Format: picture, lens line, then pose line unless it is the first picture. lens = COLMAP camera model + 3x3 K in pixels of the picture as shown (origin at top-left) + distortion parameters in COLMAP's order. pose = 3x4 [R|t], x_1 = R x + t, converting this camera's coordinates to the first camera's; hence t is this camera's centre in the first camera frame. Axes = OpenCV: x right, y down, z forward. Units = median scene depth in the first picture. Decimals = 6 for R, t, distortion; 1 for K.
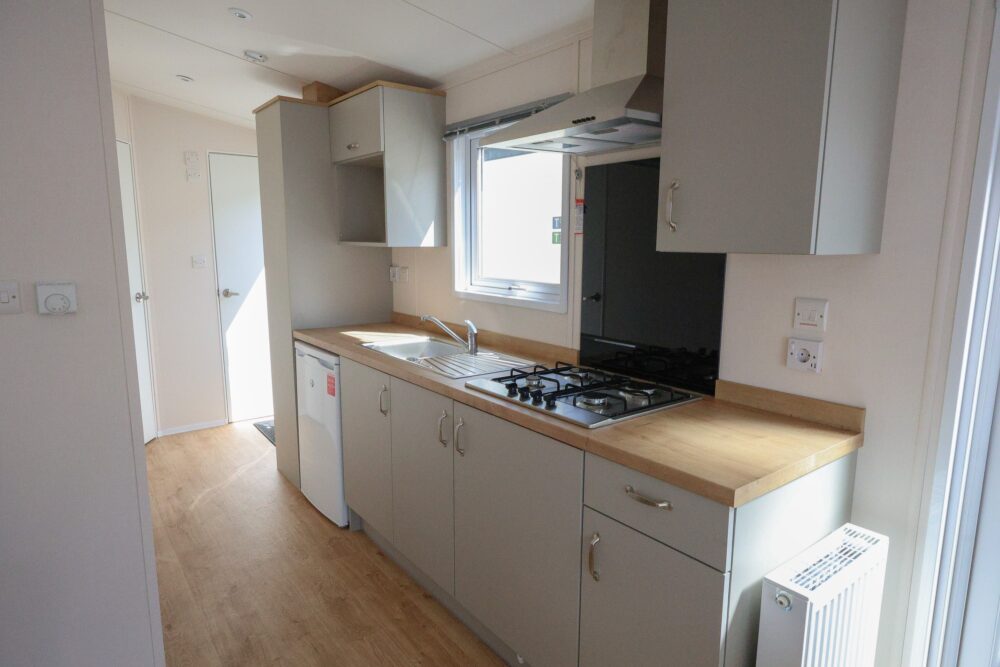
lens RADIAL K [[584.7, 0, 500.0], [0, 584.7, 333.5], [0, 0, 1]] dist [0.004001, 0.000523]
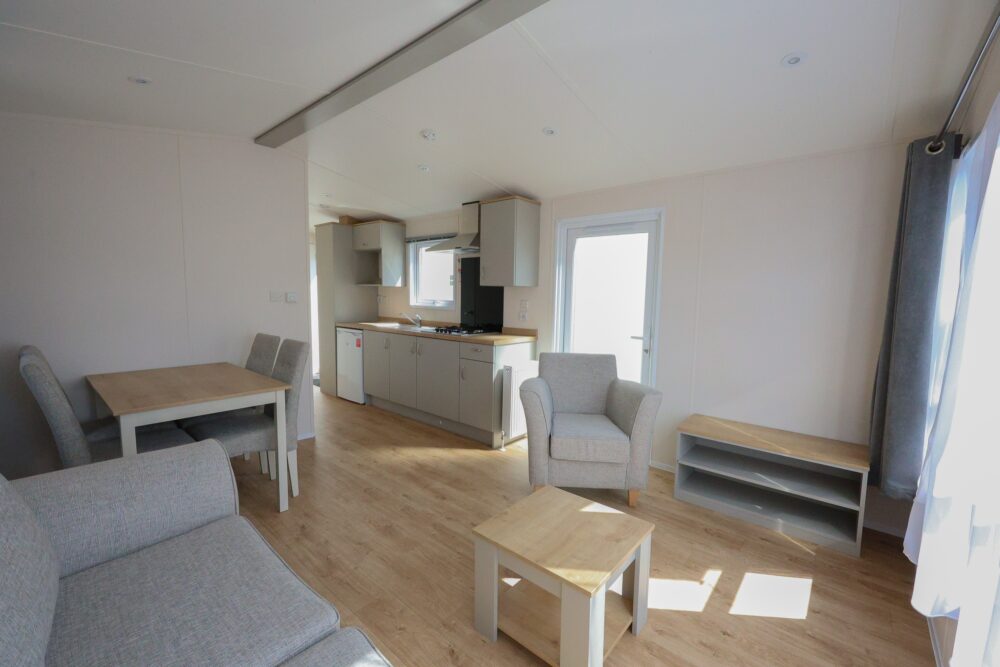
lens RADIAL K [[411.4, 0, 500.0], [0, 411.4, 333.5], [0, 0, 1]] dist [-0.000402, -0.000164]
pose [[0.978987, -0.006961, 0.203804, -0.072586], [0.019196, 0.998125, -0.058117, 0.181750], [-0.203017, 0.060808, 0.977285, -0.878248]]
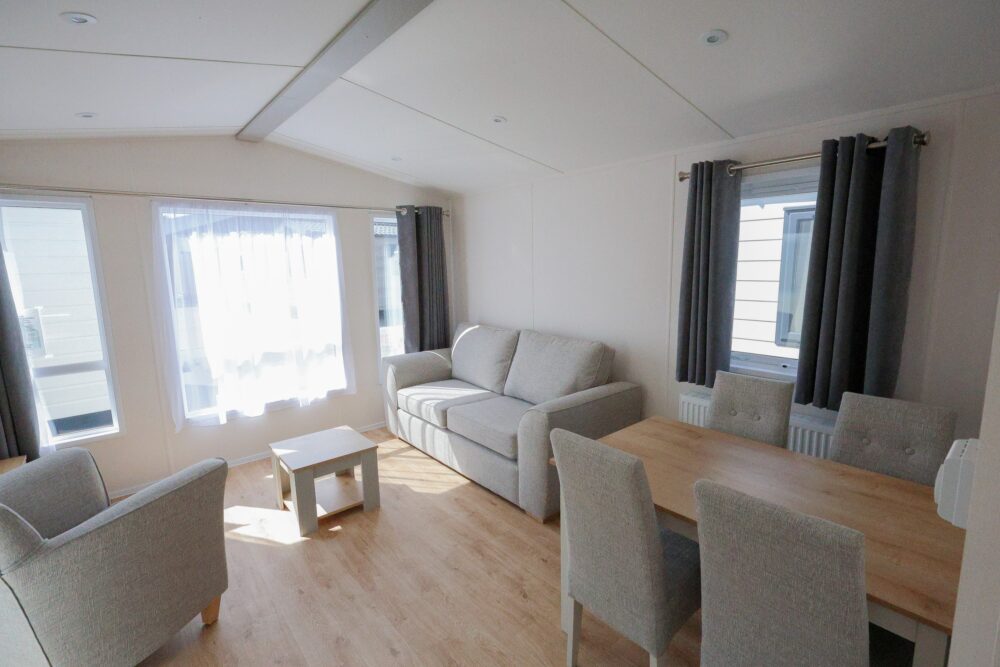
lens RADIAL K [[467.8, 0, 509.2], [0, 467.8, 332.2], [0, 0, 1]] dist [0.001720, 0.000036]
pose [[-0.997535, 0.020928, -0.066978, -0.244328], [-0.000052, 0.954272, 0.298941, -0.181222], [0.070172, 0.298208, -0.951918, 0.836119]]
